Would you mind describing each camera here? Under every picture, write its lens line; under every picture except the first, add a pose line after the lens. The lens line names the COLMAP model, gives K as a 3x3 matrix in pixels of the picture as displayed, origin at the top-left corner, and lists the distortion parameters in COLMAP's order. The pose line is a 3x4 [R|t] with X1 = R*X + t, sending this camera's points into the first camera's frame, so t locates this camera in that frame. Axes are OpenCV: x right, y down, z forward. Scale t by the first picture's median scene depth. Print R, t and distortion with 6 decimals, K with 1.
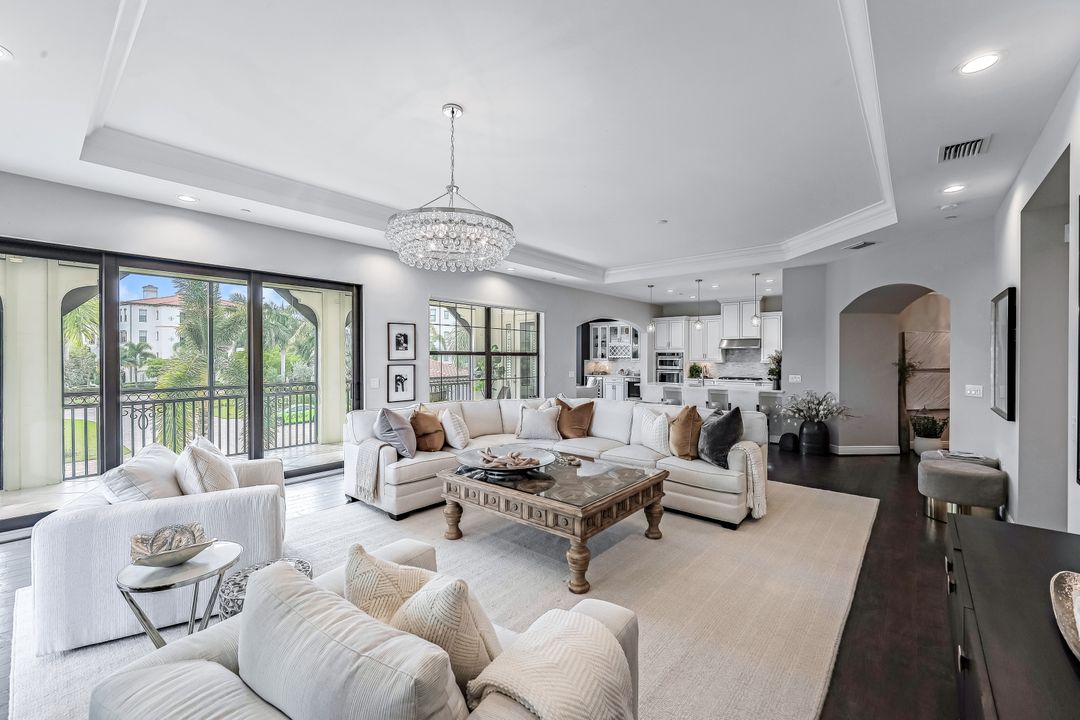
lens RADIAL K [[436.9, 0, 540.0], [0, 436.9, 360.0], [0, 0, 1]] dist [-0.001188, -0.000205]
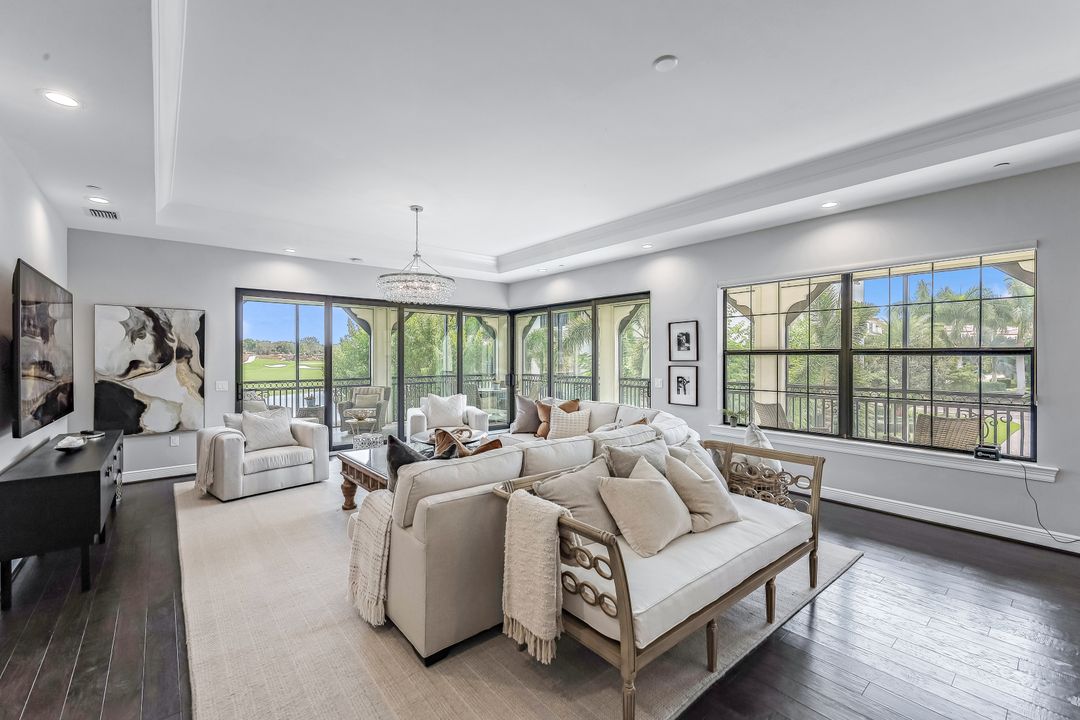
lens RADIAL K [[459.5, 0, 536.3], [0, 459.5, 359.3], [0, 0, 1]] dist [0.002014, 0.000112]
pose [[-0.173655, 0.005208, -0.984793, 0.588220], [-0.007044, 0.999954, 0.006530, -0.006362], [0.984781, 0.008071, -0.173610, 0.721922]]
